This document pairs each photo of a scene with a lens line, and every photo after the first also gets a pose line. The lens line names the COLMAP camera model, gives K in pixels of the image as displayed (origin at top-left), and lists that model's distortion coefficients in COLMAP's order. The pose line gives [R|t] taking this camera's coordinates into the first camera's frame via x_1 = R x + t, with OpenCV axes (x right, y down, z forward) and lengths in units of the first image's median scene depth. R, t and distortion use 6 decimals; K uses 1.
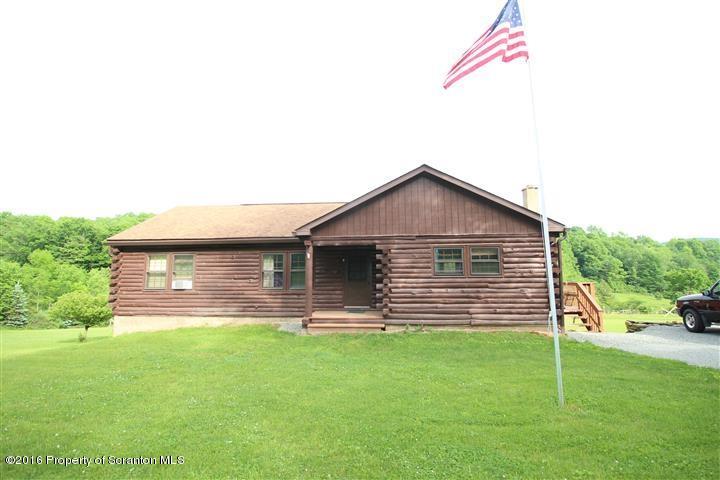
lens RADIAL K [[350.4, 0, 358.3], [0, 350.4, 237.5], [0, 0, 1]] dist [-0.022976, -0.001382]
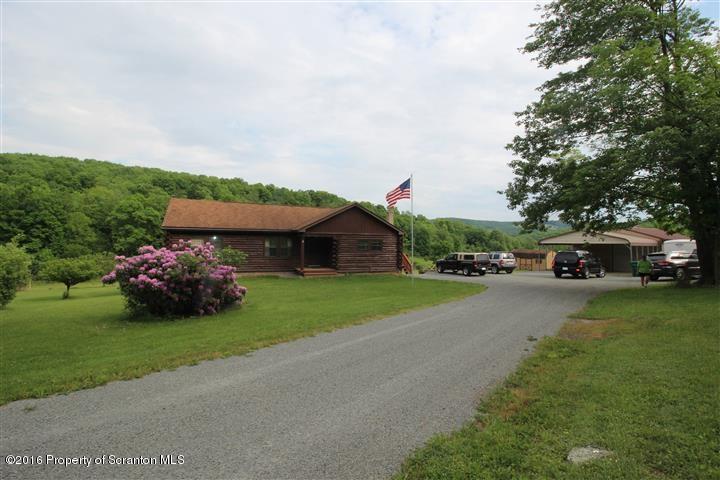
lens RADIAL K [[339.7, 0, 362.4], [0, 339.7, 237.7], [0, 0, 1]] dist [-0.023077, -0.001772]
pose [[0.864269, 0.024364, 0.502440, -0.120359], [-0.076510, 0.993572, 0.083429, -0.023675], [-0.497177, -0.110547, 0.860578, -0.129969]]
